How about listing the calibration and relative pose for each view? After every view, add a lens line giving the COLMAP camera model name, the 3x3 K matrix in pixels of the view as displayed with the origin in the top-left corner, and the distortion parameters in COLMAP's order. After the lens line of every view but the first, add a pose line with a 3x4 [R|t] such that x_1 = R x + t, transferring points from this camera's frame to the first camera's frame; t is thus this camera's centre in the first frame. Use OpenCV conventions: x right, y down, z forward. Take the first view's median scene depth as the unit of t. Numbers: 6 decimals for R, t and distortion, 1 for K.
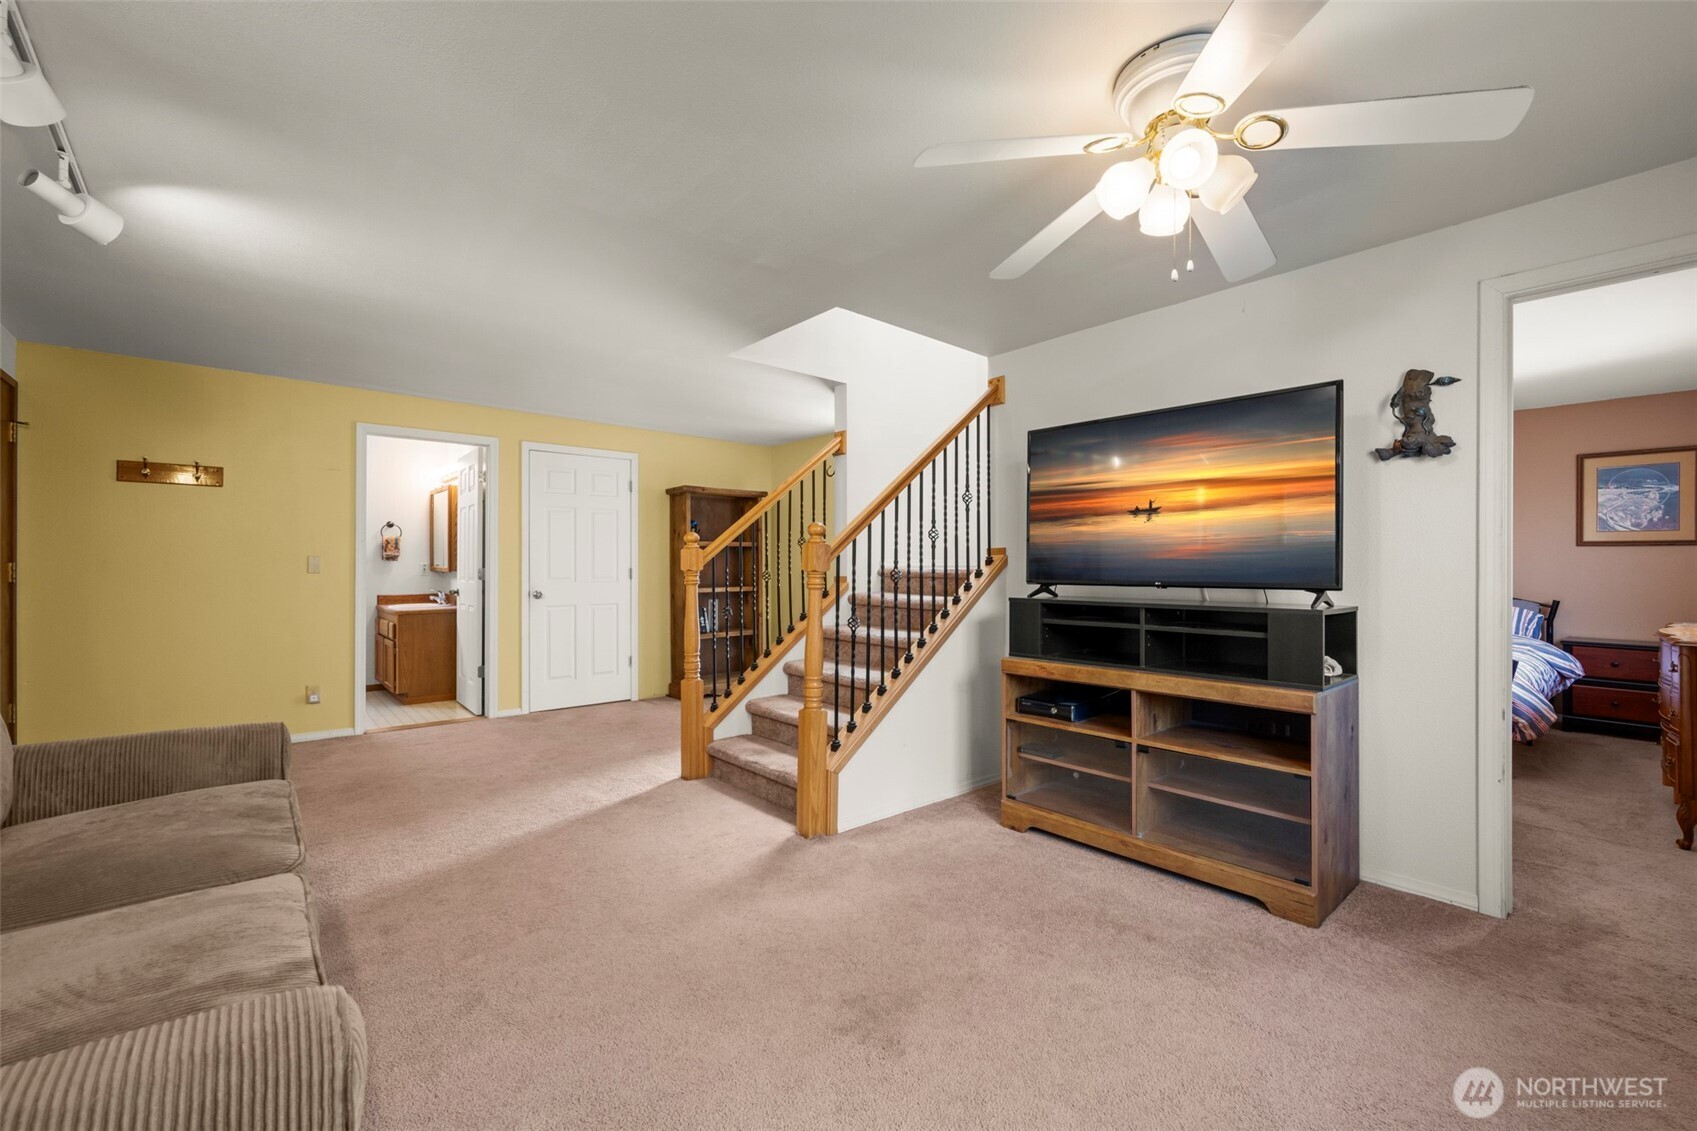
lens RADIAL K [[706.2, 0, 843.6], [0, 706.2, 565.5], [0, 0, 1]] dist [0.001721, -0.000186]
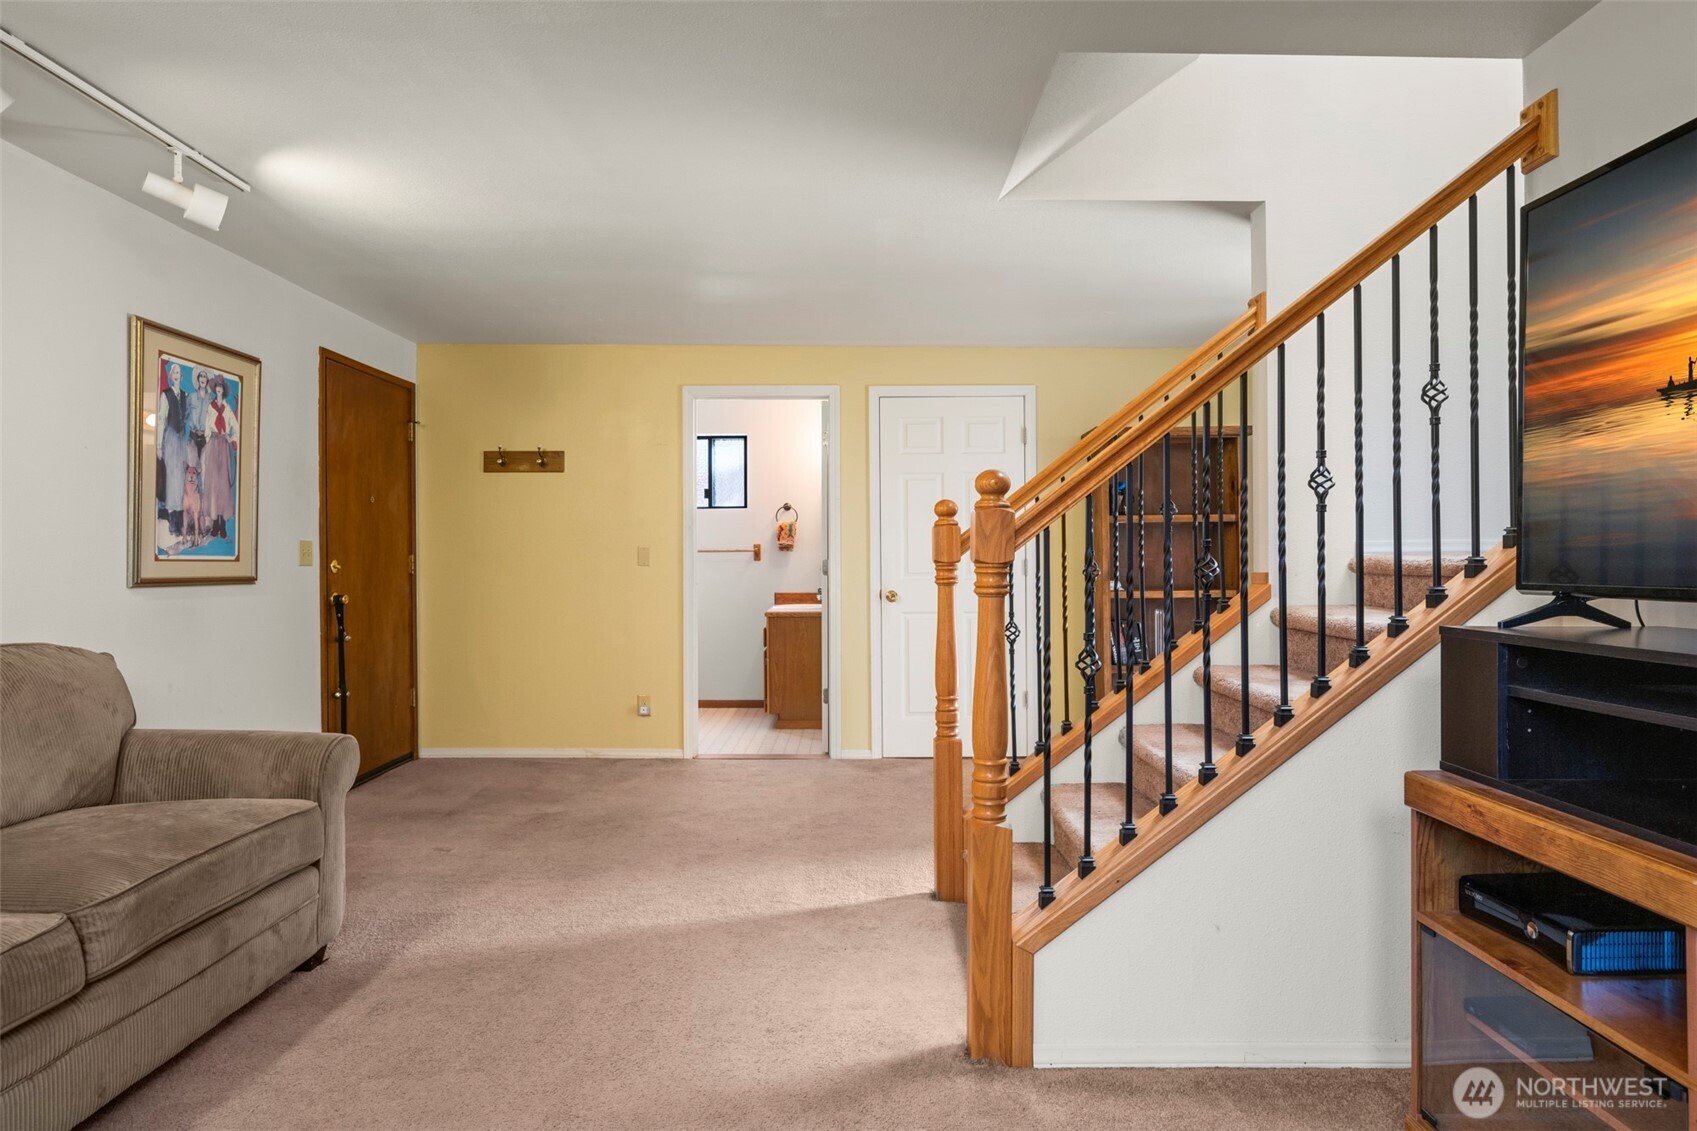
lens RADIAL K [[1000.3, 0, 852.9], [0, 1000.3, 564.0], [0, 0, 1]] dist [0.002497, -0.003765]
pose [[0.758816, -0.000342, -0.651305, 0.341827], [0.005090, 0.999972, 0.005405, 0.004560], [0.651285, -0.007416, 0.758797, 0.332000]]
